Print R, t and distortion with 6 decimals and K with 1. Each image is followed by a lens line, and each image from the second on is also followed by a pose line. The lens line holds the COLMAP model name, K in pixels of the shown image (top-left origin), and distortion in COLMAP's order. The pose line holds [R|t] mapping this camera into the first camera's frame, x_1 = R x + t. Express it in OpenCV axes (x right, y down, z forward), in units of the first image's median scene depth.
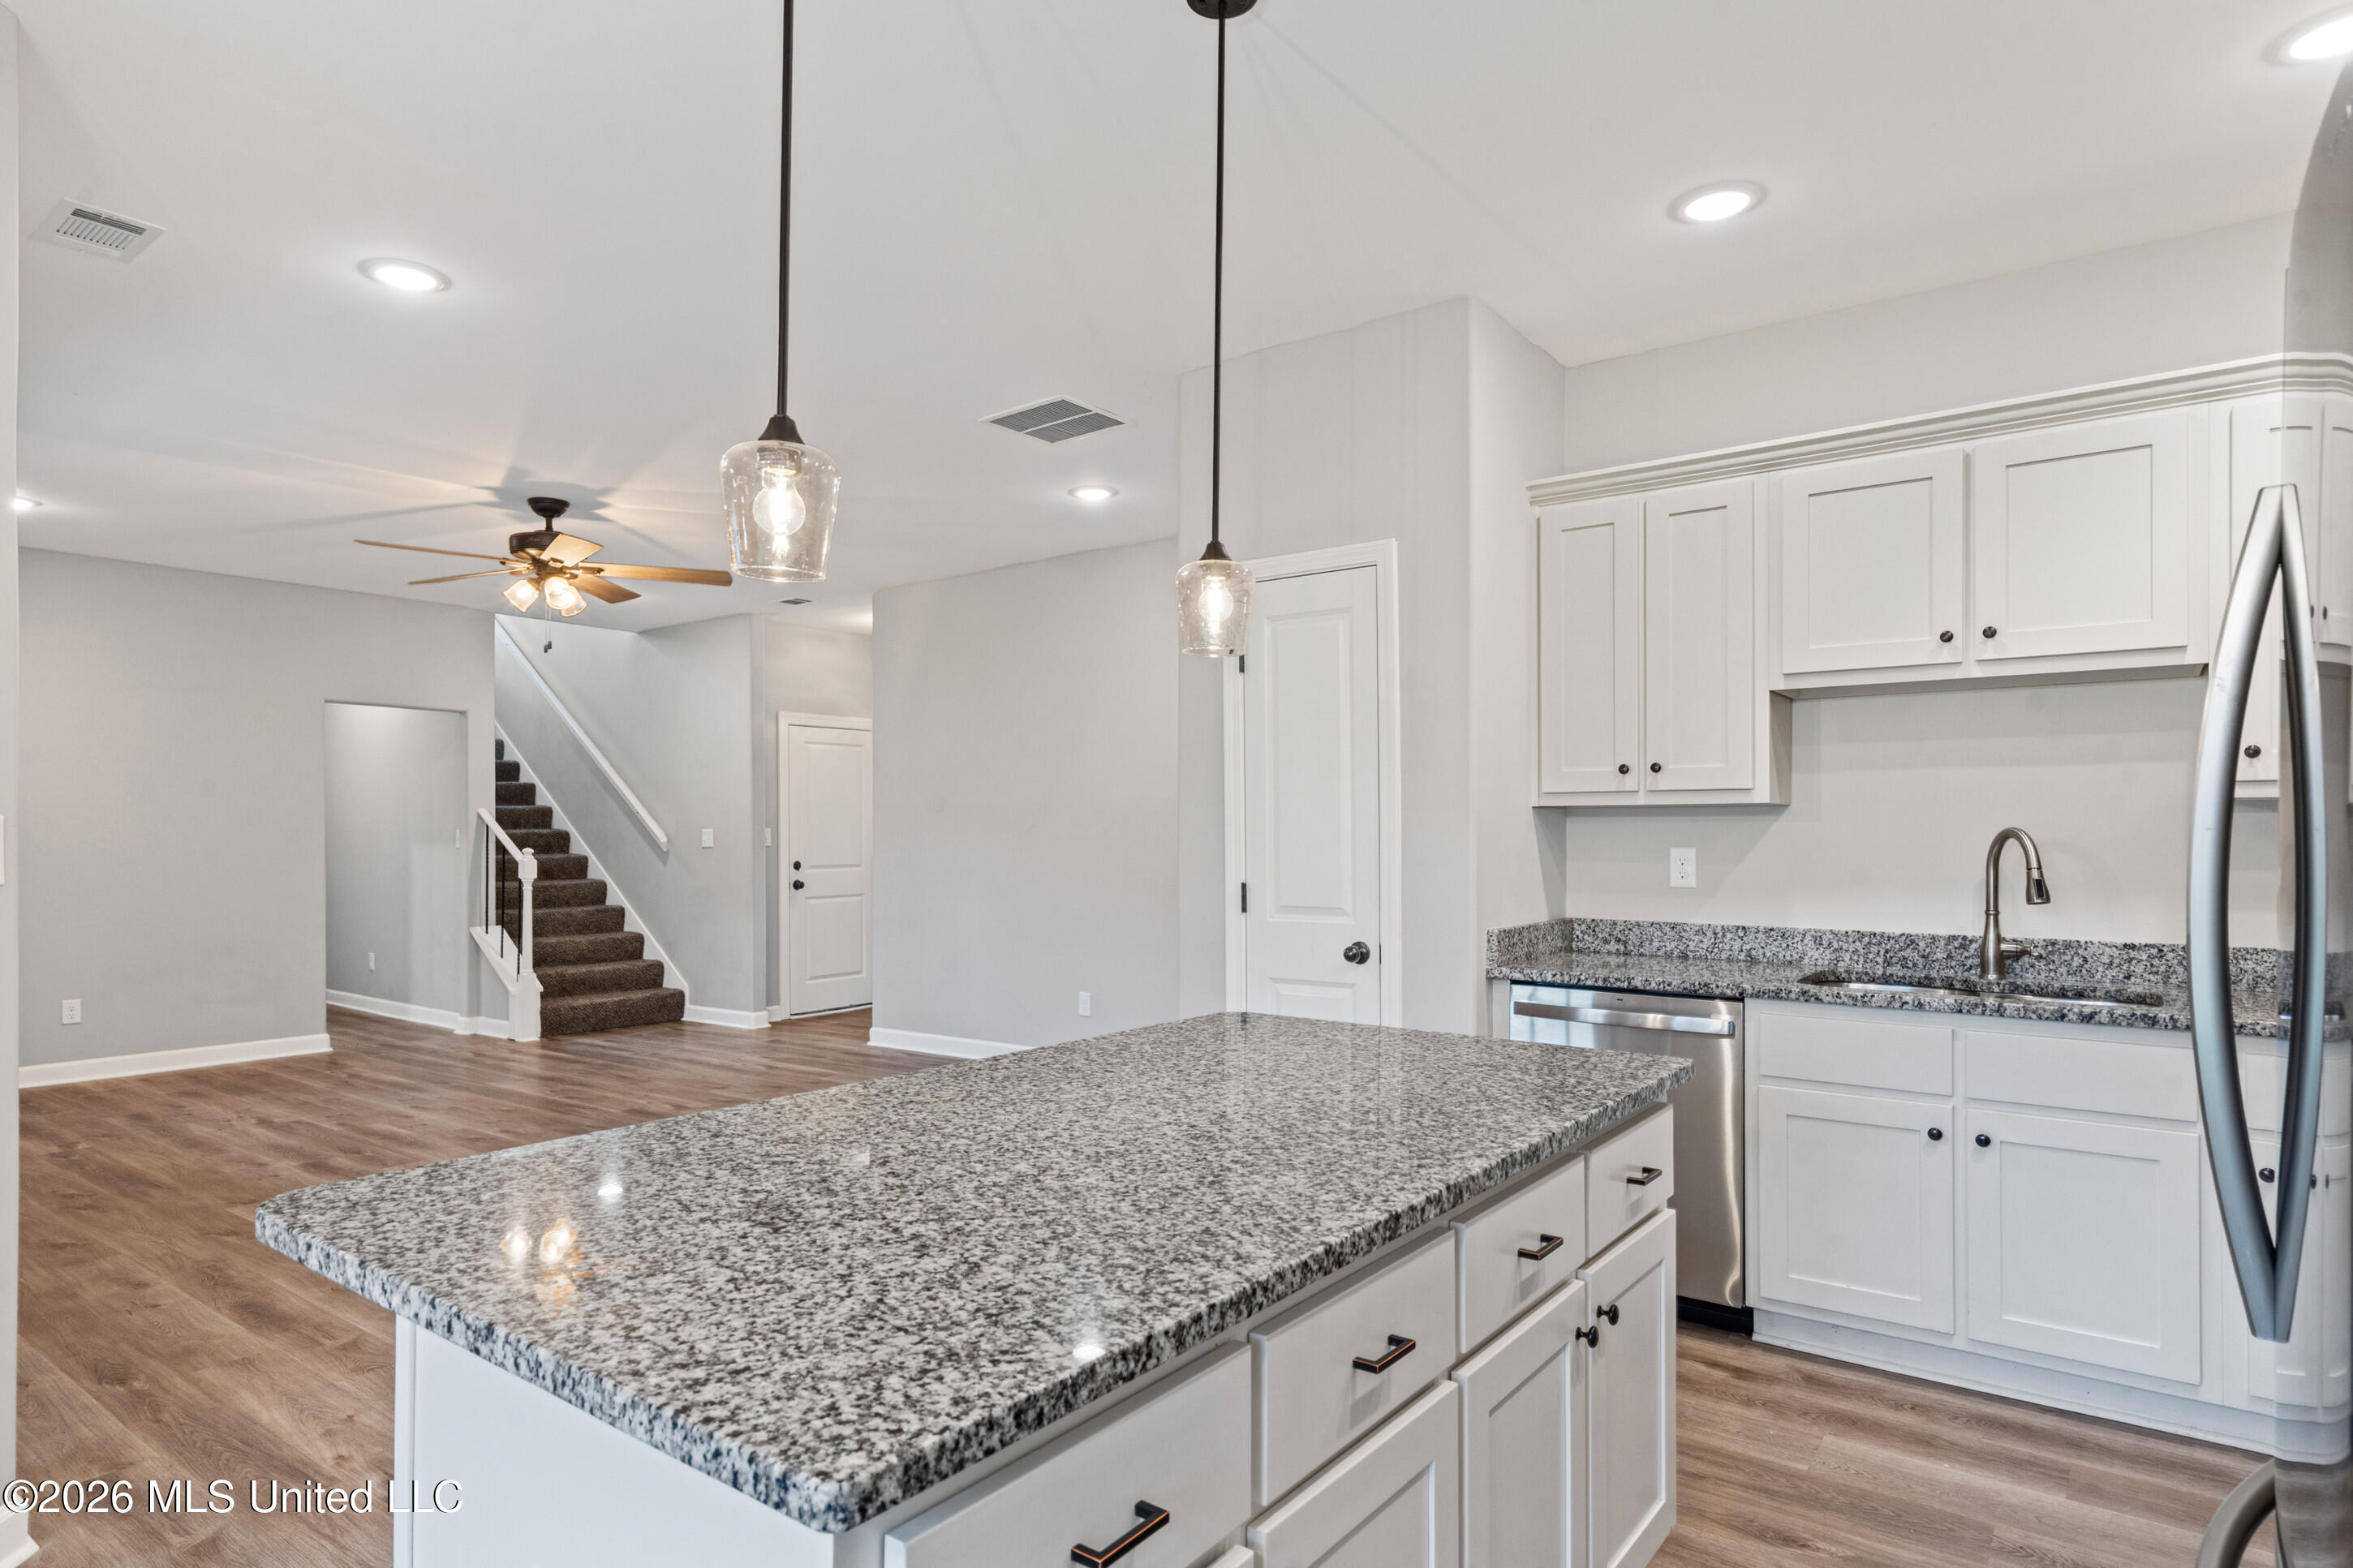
lens RADIAL K [[1305.7, 0, 1150.7], [0, 1305.7, 826.4], [0, 0, 1]] dist [0.009929, 0.001033]
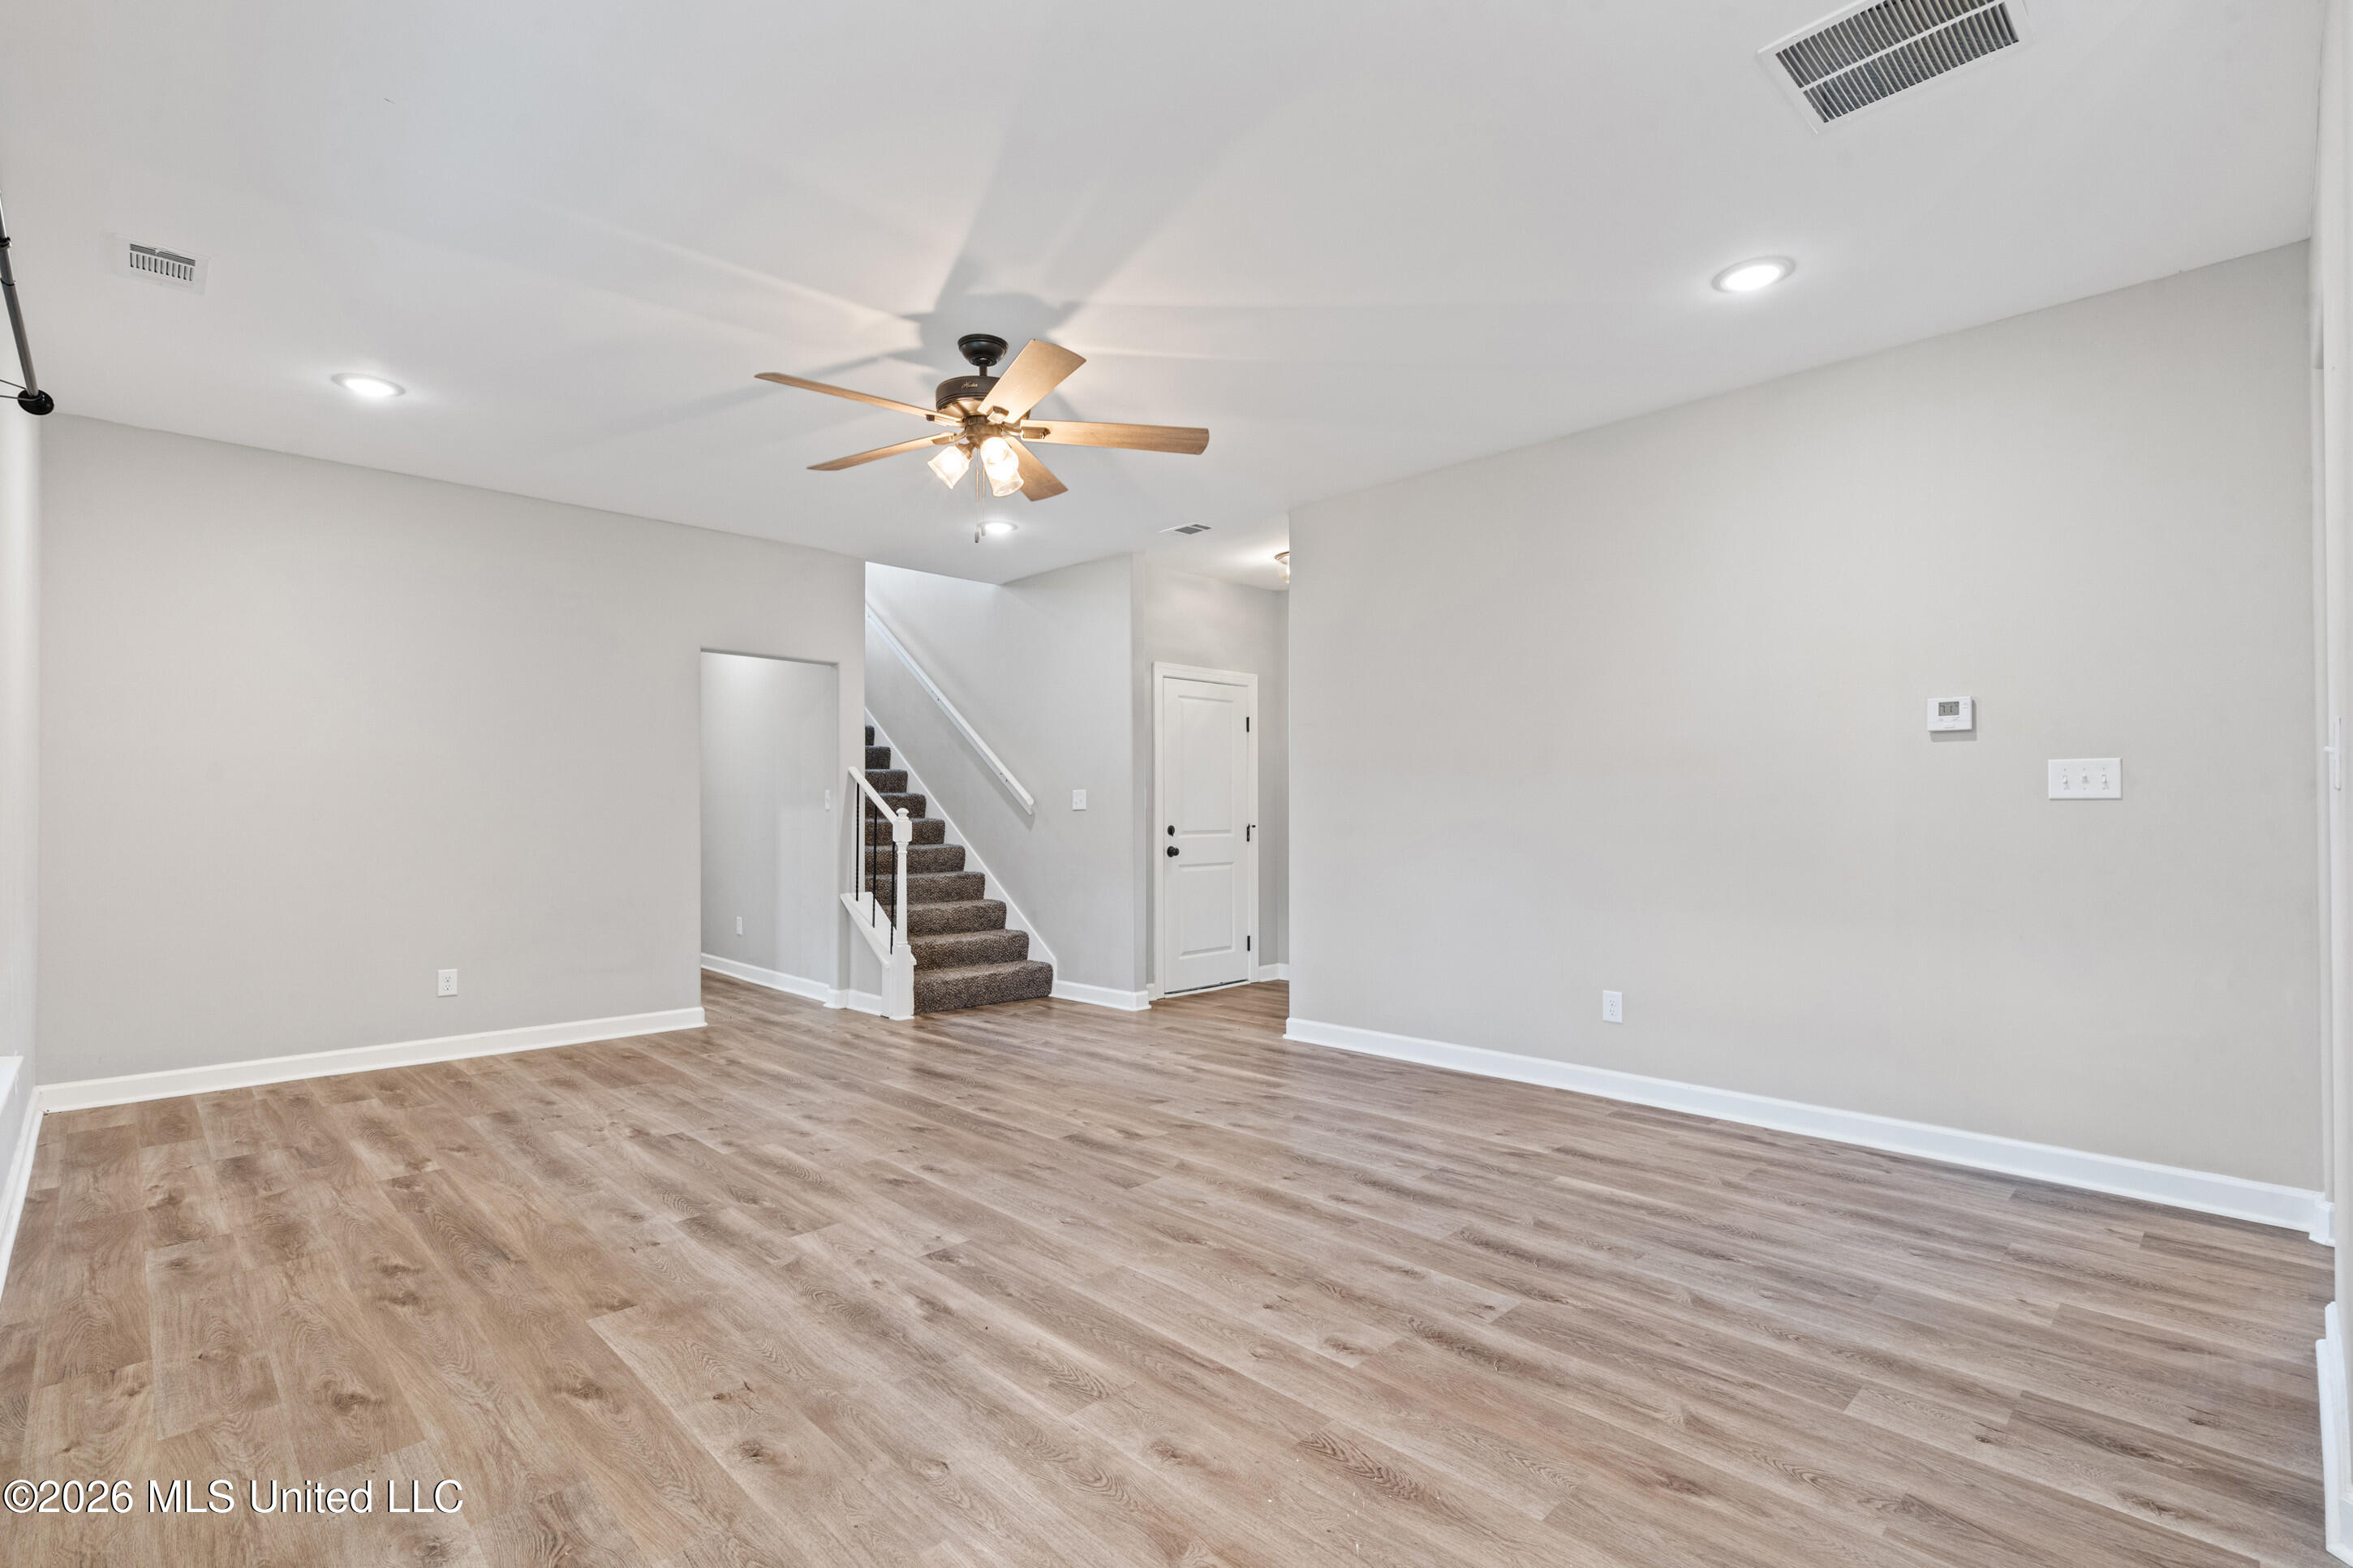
lens RADIAL K [[1085.7, 0, 1163.5], [0, 1085.7, 803.9], [0, 0, 1]] dist [-0.002700, 0.002014]
pose [[0.989526, 0.001341, -0.144352, -0.375476], [-0.002119, 0.999984, -0.005236, 0.034670], [0.144342, 0.005487, 0.989513, 0.555566]]
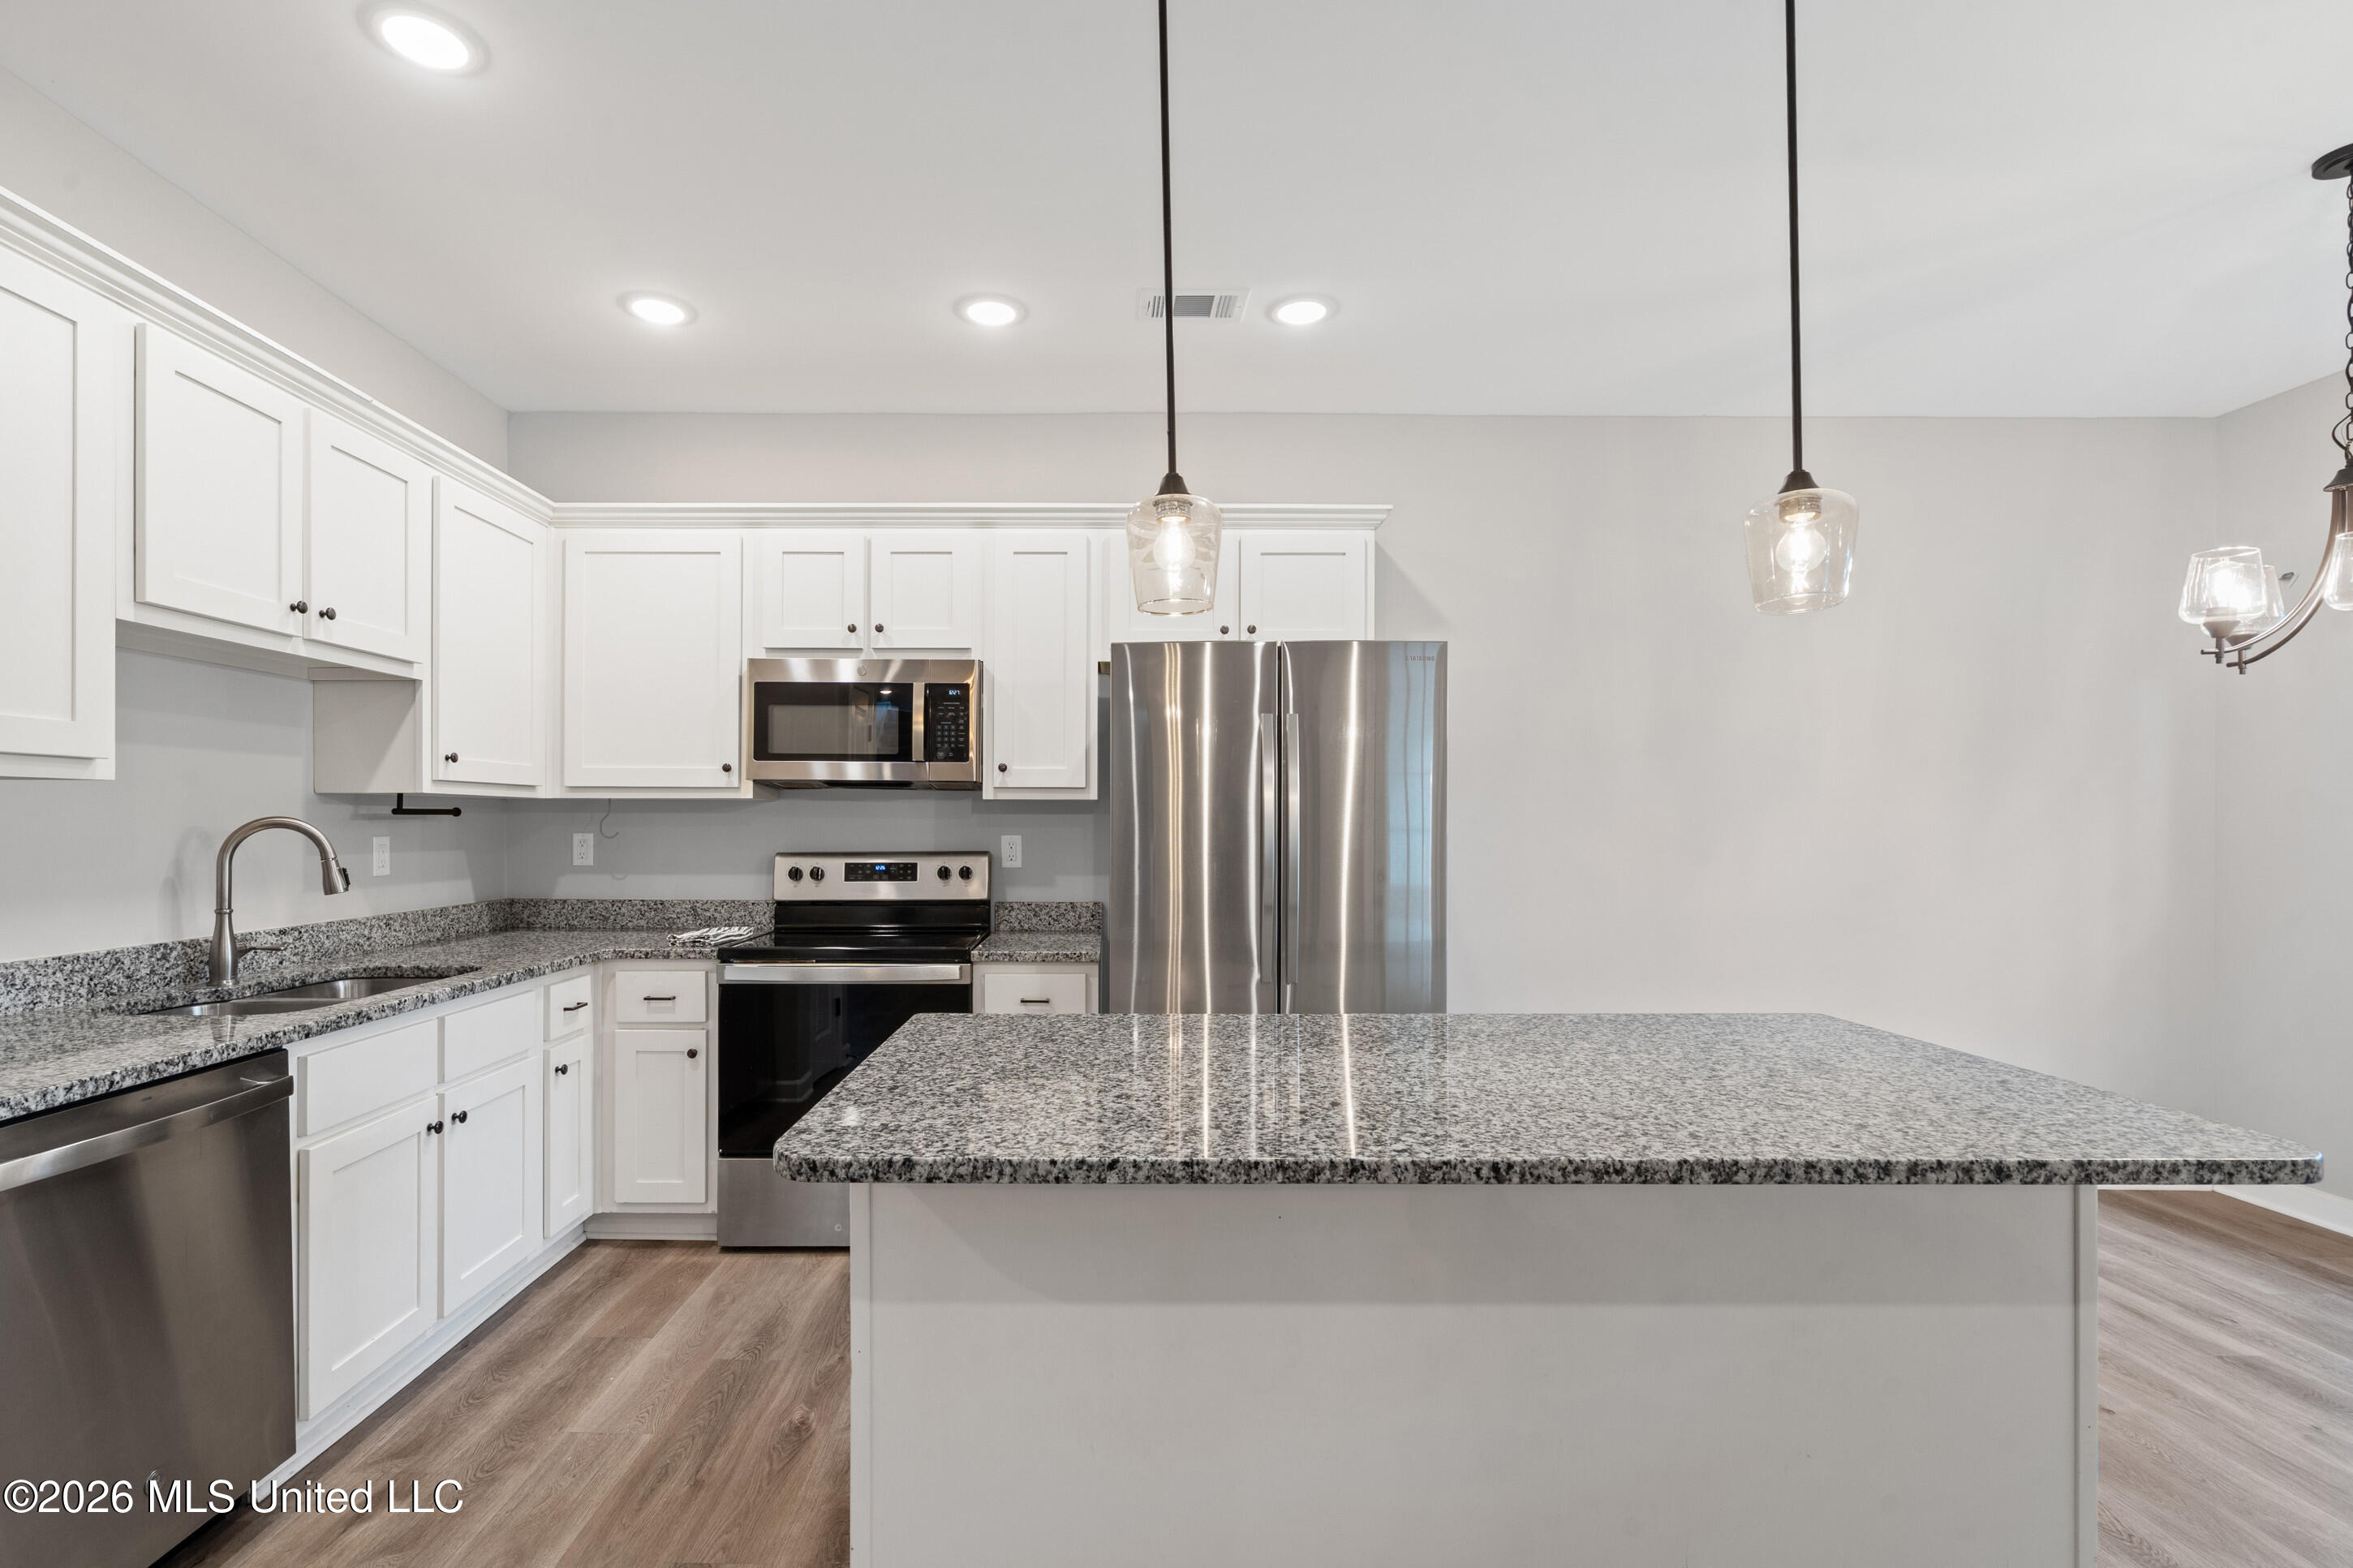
lens RADIAL K [[1085.7, 0, 1106.6], [0, 1085.7, 826.5], [0, 0, 1]] dist [-0.002700, 0.002014]
pose [[-0.606744, -0.004997, 0.794882, -0.263697], [-0.002861, 0.999987, 0.004102, 0.002525], [-0.794892, 0.000215, -0.606751, 0.809084]]
